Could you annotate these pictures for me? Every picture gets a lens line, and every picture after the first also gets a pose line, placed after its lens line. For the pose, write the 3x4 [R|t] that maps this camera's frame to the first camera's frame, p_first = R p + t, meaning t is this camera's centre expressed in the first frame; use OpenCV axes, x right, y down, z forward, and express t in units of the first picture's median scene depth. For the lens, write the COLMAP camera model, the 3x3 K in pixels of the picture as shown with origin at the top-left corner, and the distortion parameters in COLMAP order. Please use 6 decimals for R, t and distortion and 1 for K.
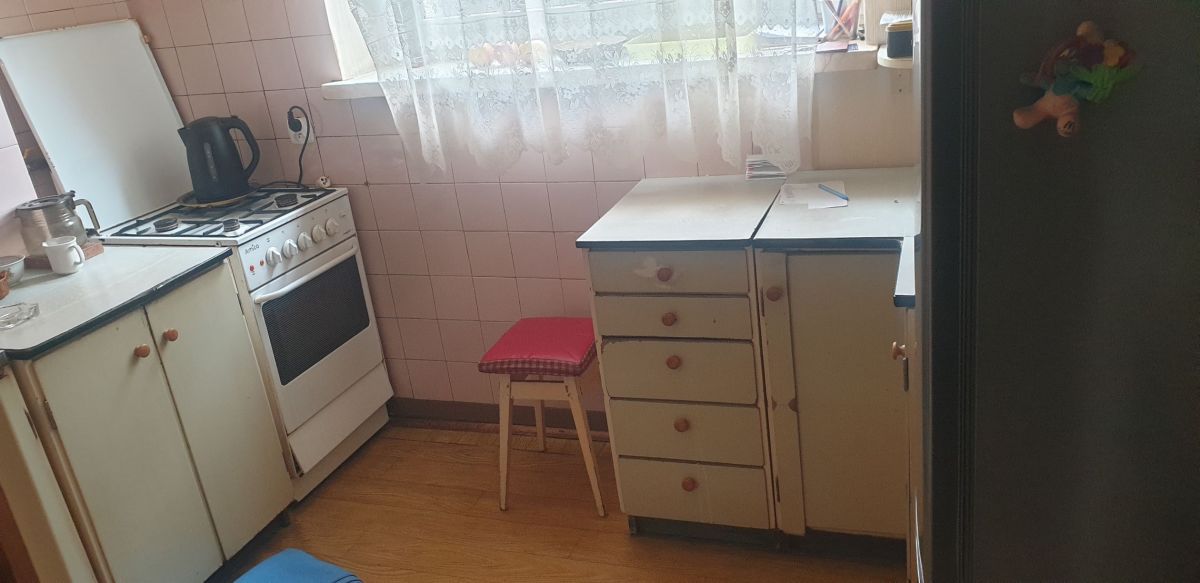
lens RADIAL K [[925.4, 0, 593.2], [0, 925.4, 296.8], [0, 0, 1]] dist [0.067088, -0.102540]
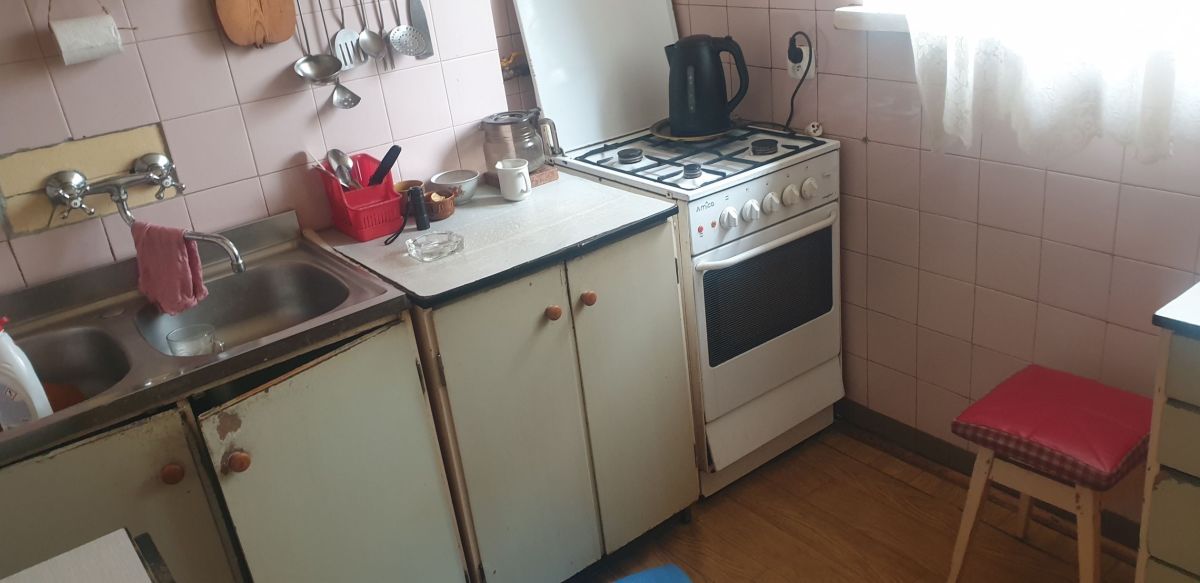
lens RADIAL K [[930.8, 0, 618.9], [0, 930.8, 277.6], [0, 0, 1]] dist [0.099704, -0.232254]
pose [[0.855819, 0.223481, -0.466509, -0.028418], [-0.185407, 0.974462, 0.126683, -0.075362], [0.482906, -0.021924, 0.875398, 0.219628]]
